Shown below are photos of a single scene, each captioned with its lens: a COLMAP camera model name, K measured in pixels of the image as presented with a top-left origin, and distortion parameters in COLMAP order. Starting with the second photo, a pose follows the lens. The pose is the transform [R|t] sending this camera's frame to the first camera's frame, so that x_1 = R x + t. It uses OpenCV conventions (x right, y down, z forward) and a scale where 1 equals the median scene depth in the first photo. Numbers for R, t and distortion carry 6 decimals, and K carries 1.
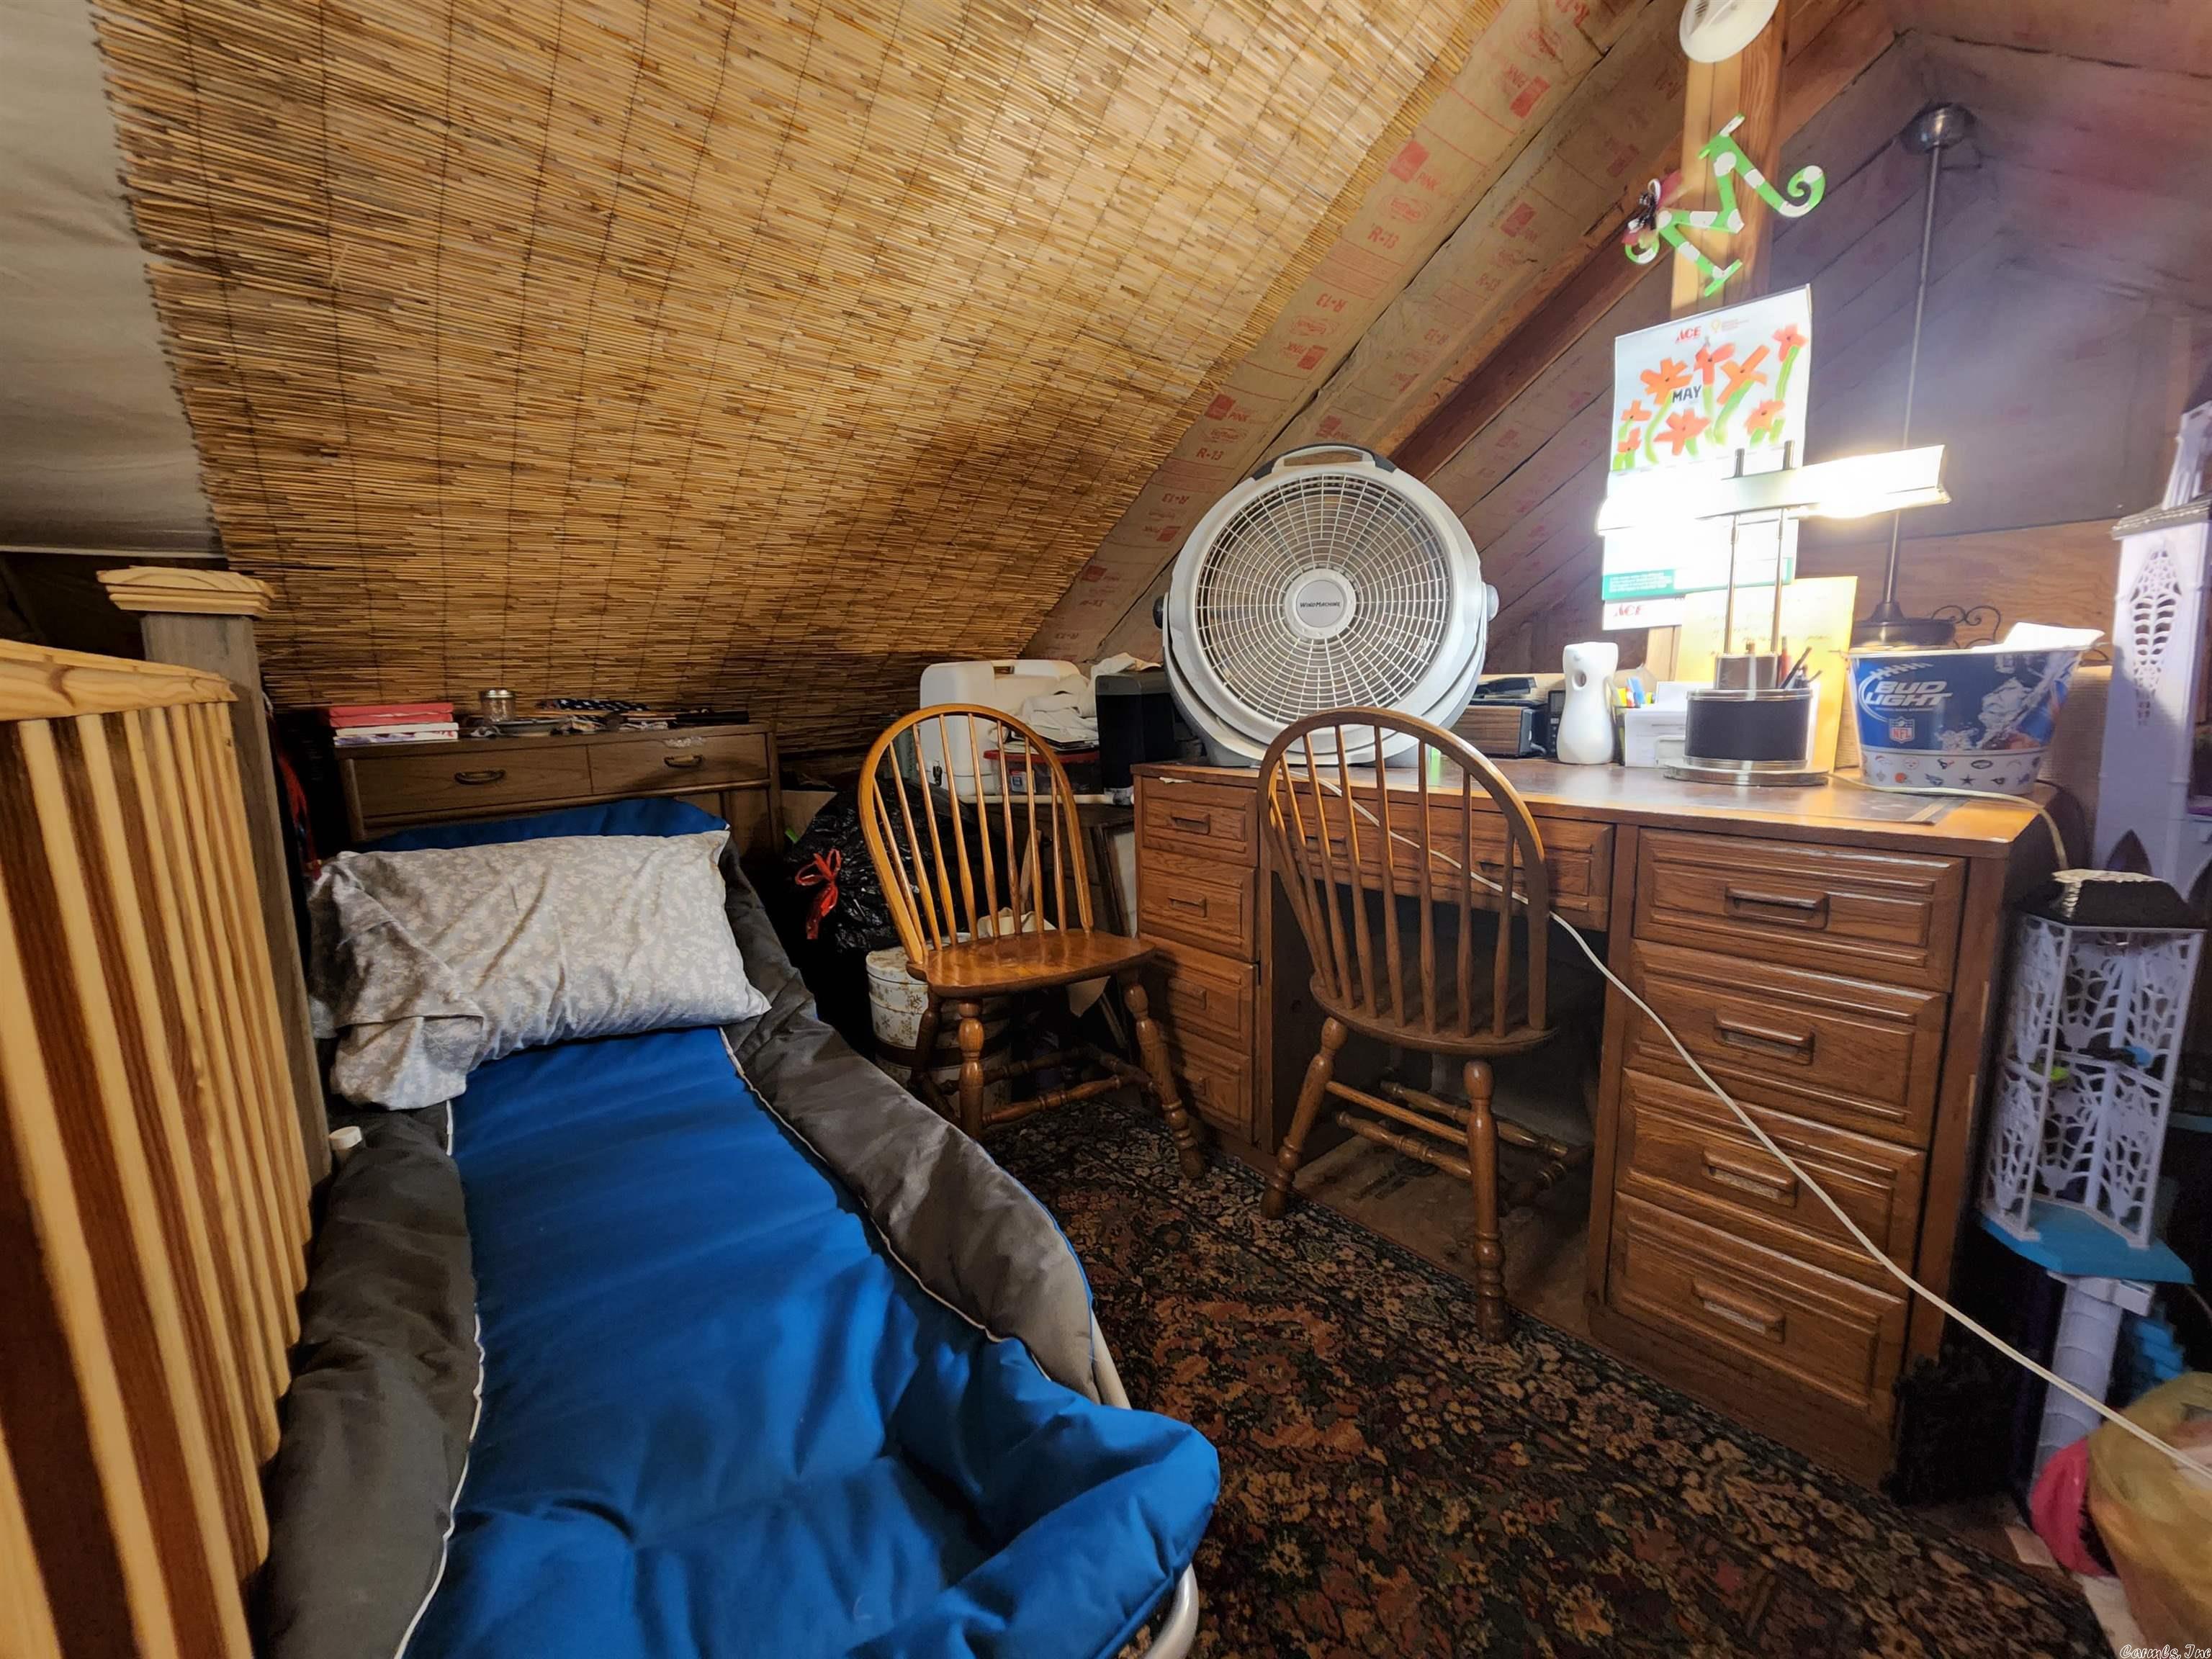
lens RADIAL K [[913.8, 0, 1113.2], [0, 913.8, 827.3], [0, 0, 1]] dist [-0.001770, 0.000727]
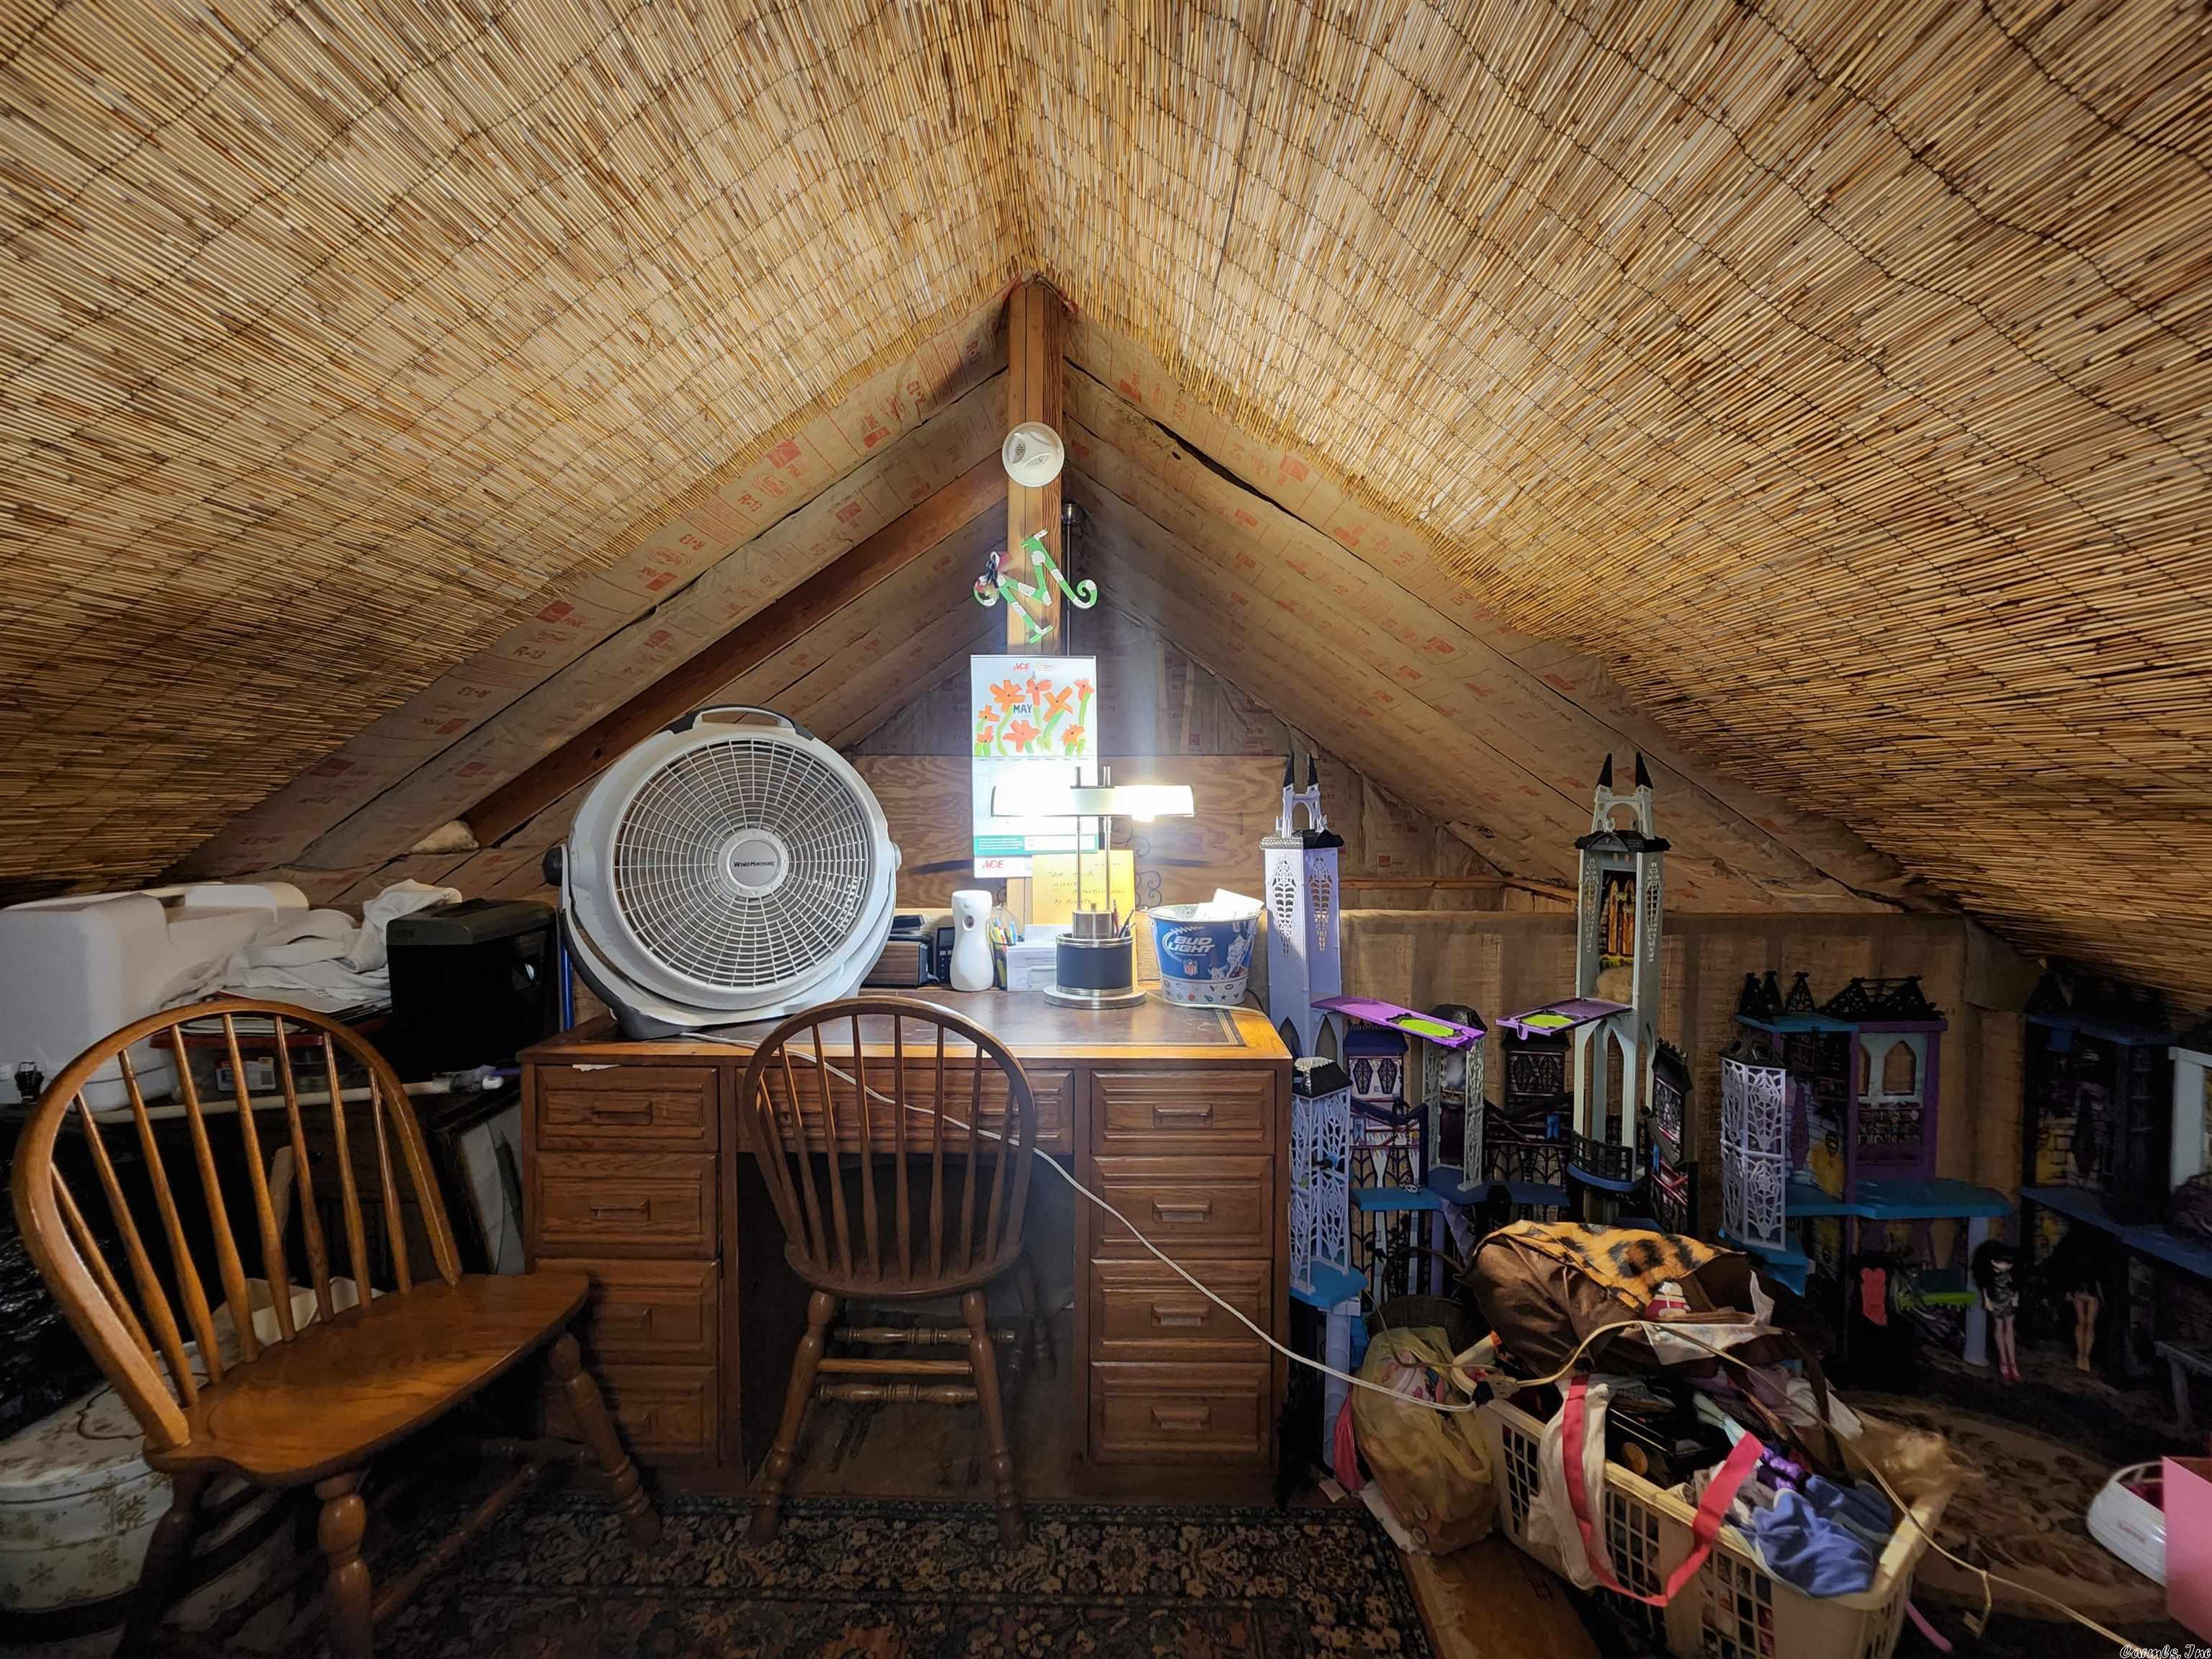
lens RADIAL K [[913.8, 0, 1104.7], [0, 913.8, 822.8], [0, 0, 1]] dist [-0.001770, 0.000727]
pose [[0.655776, 0.001125, 0.754955, -0.302380], [0.101984, 0.990701, -0.090063, -0.172919], [-0.748035, 0.136055, 0.649563, 0.060102]]
